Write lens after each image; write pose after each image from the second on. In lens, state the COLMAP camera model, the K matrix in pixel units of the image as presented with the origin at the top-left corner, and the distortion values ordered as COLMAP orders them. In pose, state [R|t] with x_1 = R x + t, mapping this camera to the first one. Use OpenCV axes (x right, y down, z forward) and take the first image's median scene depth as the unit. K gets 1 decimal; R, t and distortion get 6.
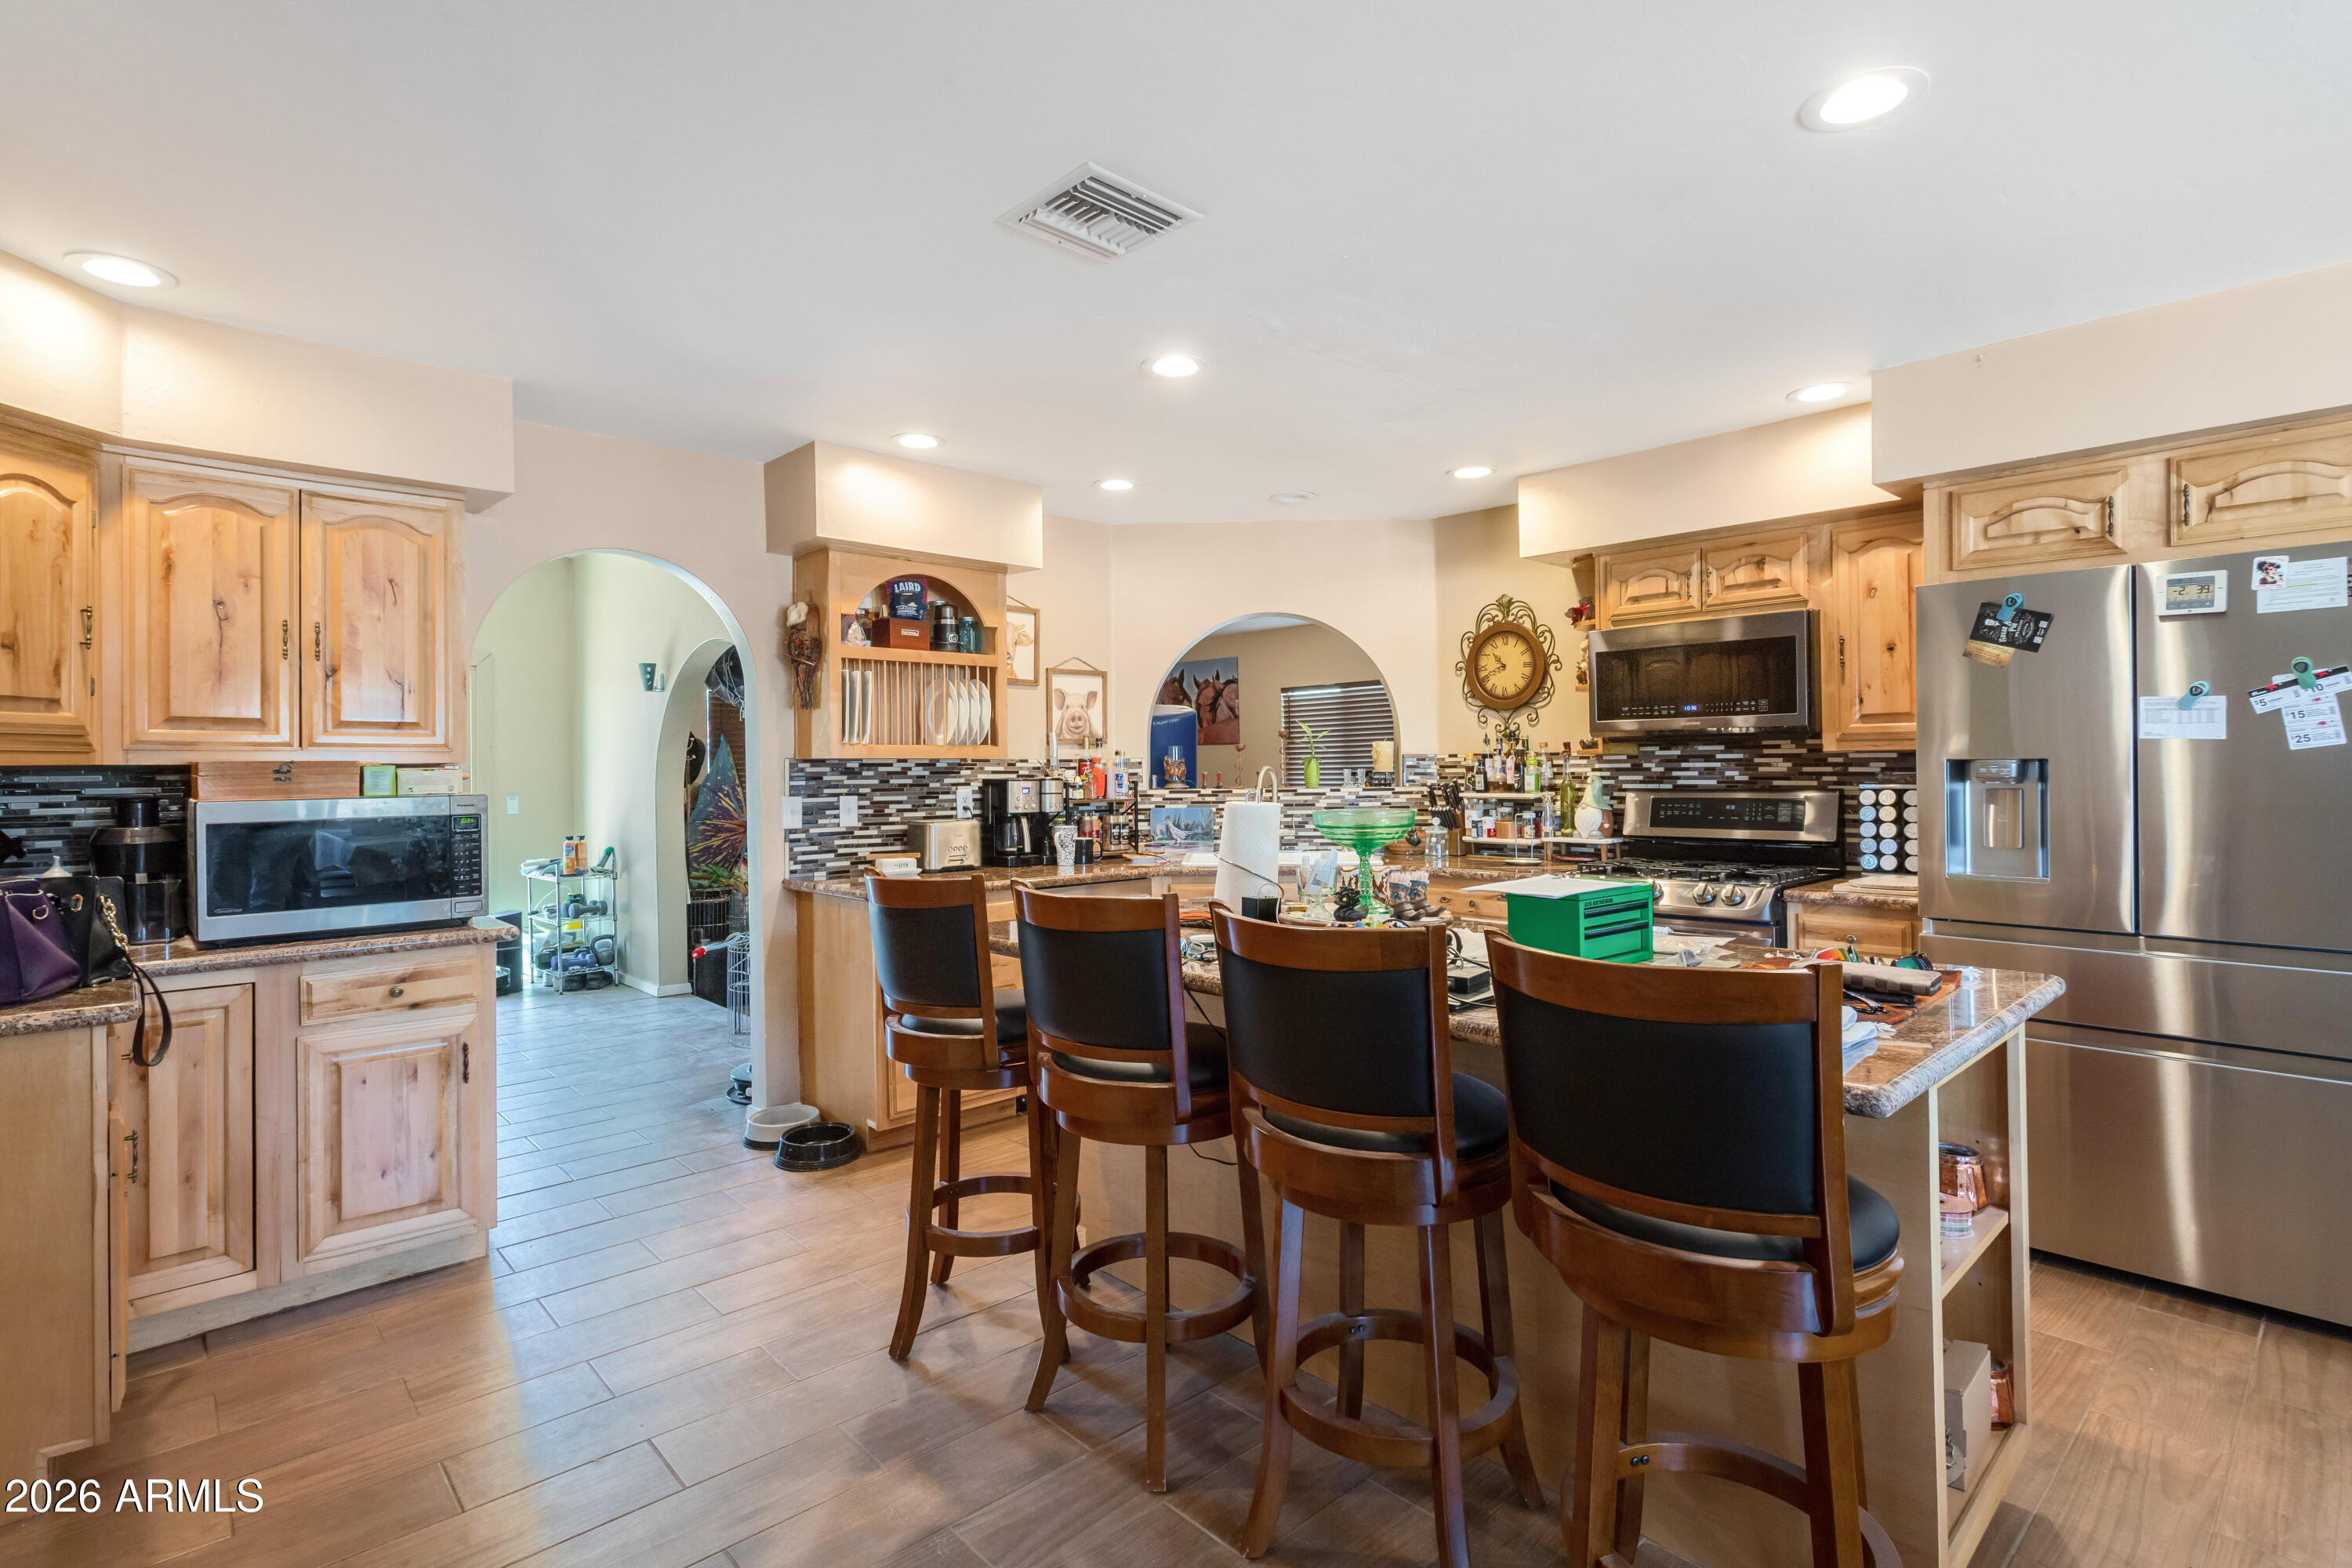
lens RADIAL K [[1136.2, 0, 1176.0], [0, 1136.2, 784.0], [0, 0, 1]] dist [-0.000024, 0.000719]
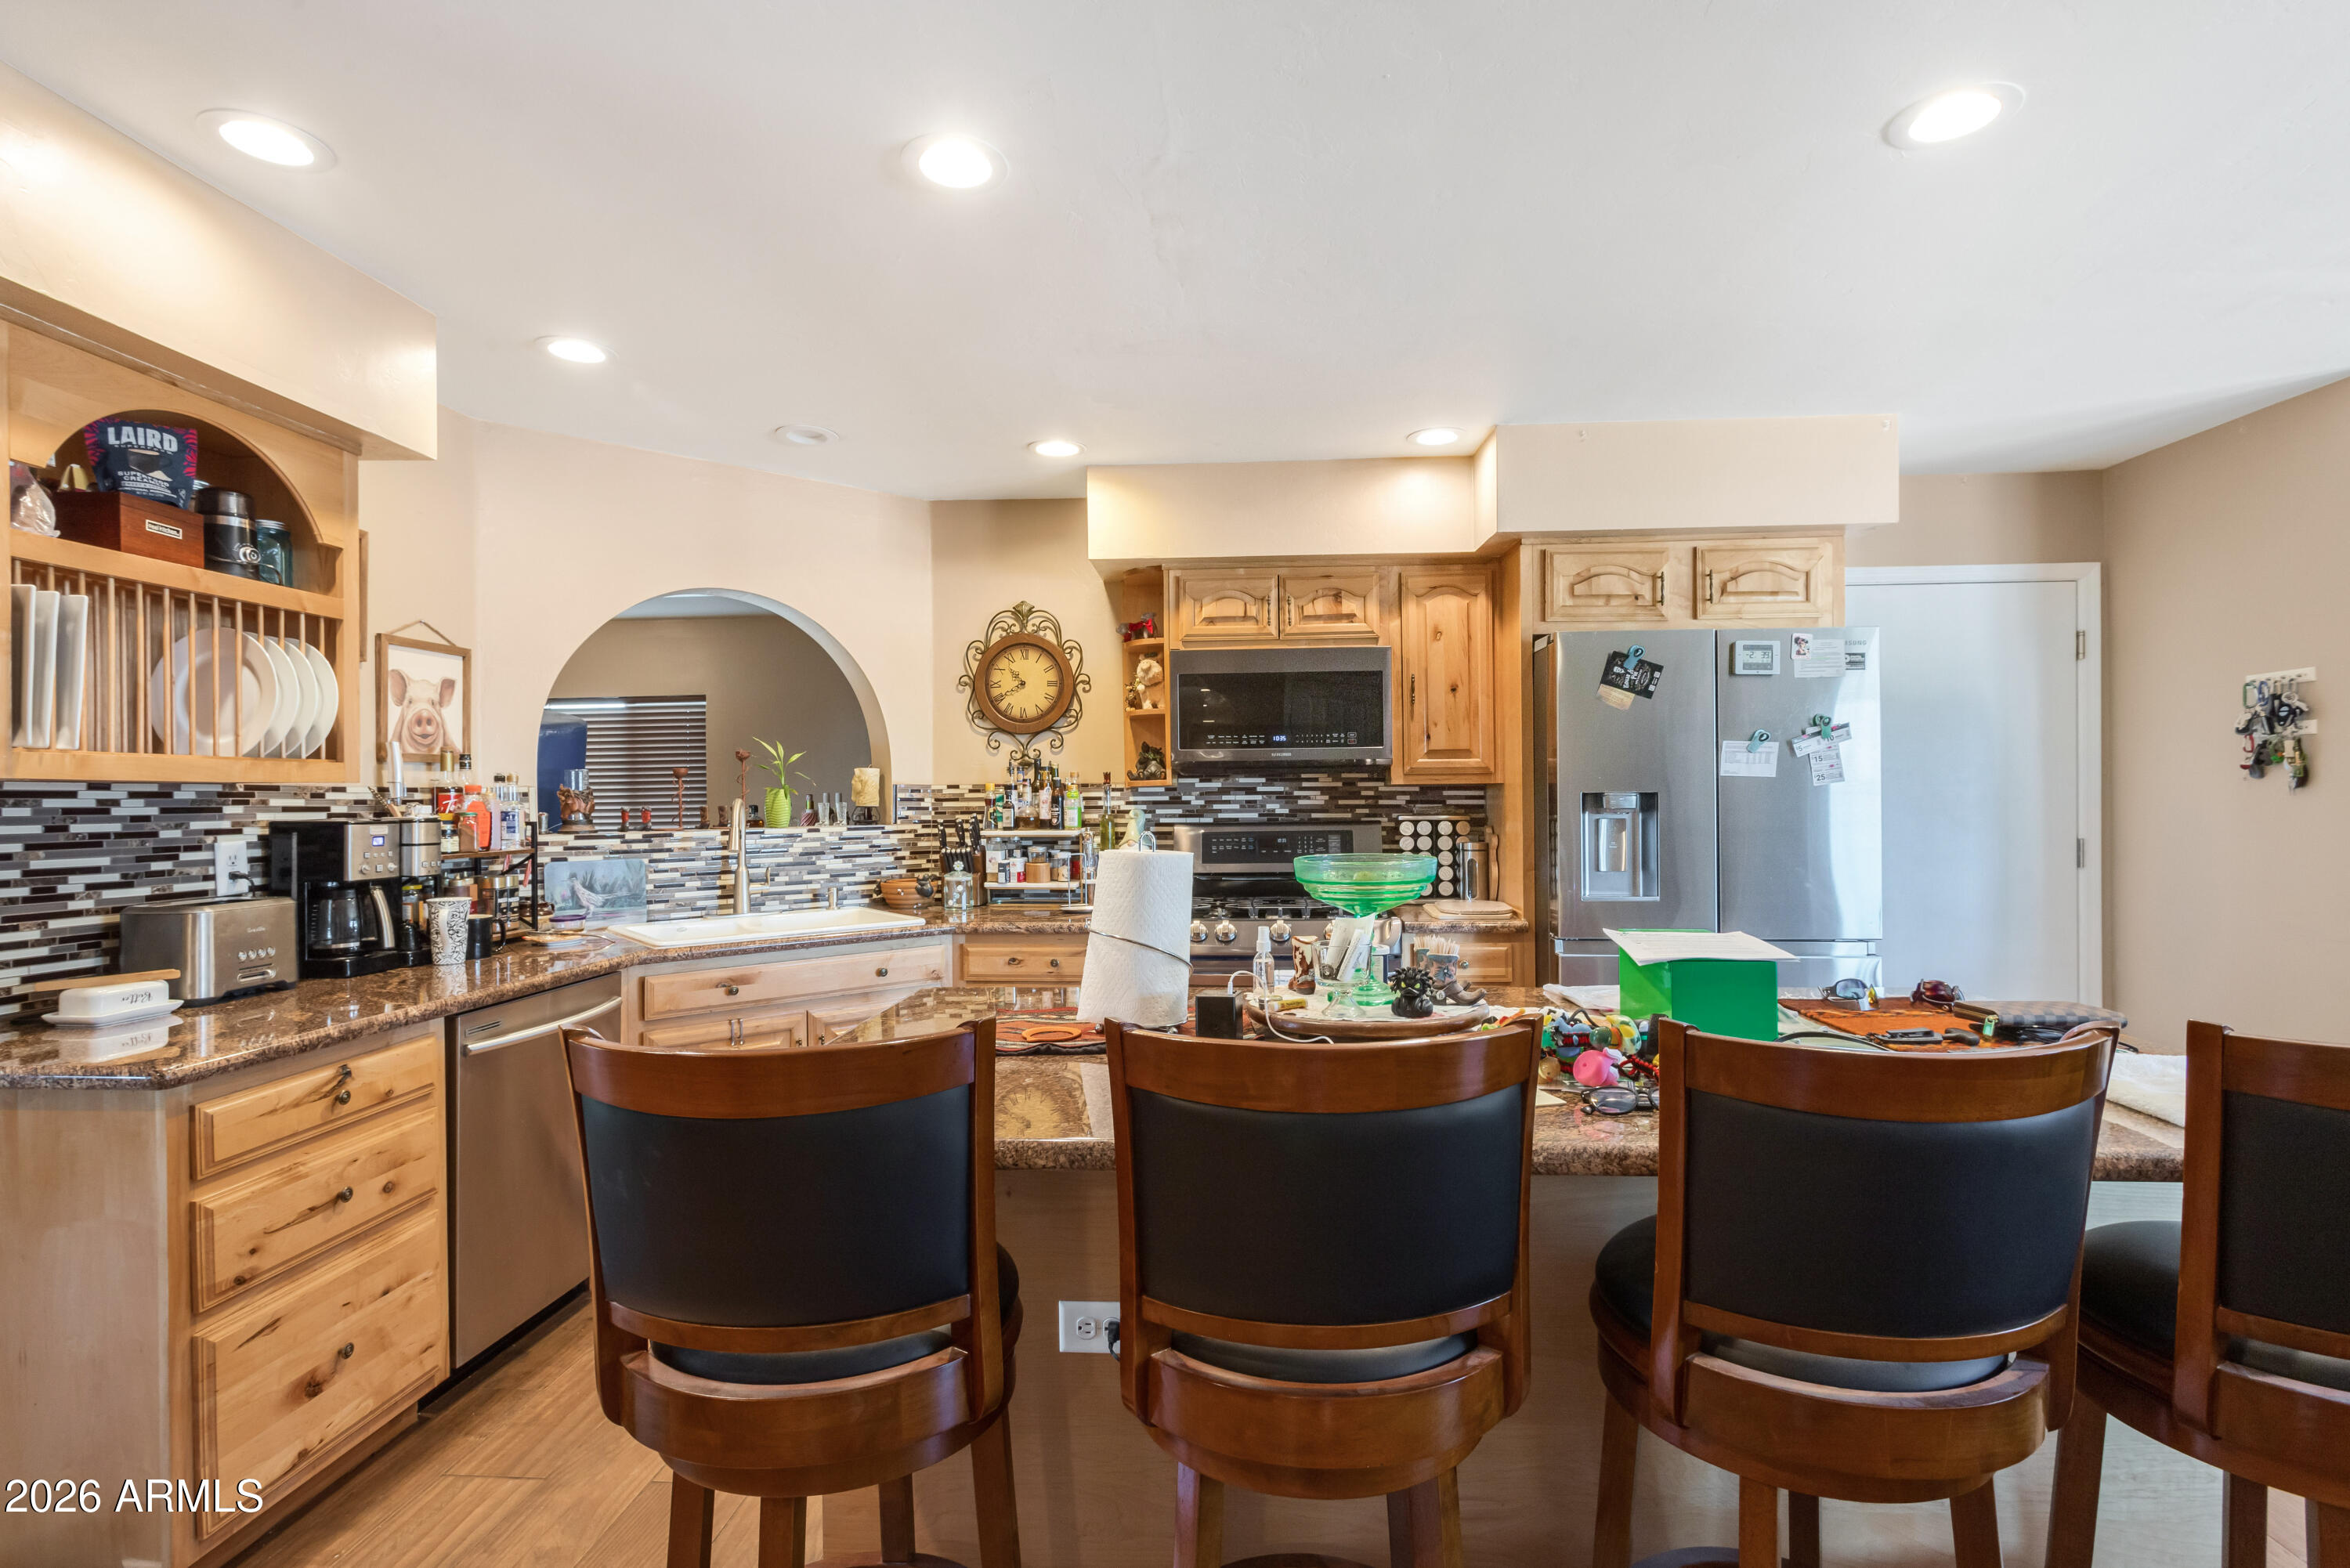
lens RADIAL K [[1130.8, 0, 1173.5], [0, 1130.8, 811.8], [0, 0, 1]] dist [-0.003501, 0.000803]
pose [[0.730249, -0.006513, 0.683150, -0.230549], [0.011105, 0.999936, -0.002337, -0.002963], [-0.683091, 0.009293, 0.730274, 0.310531]]
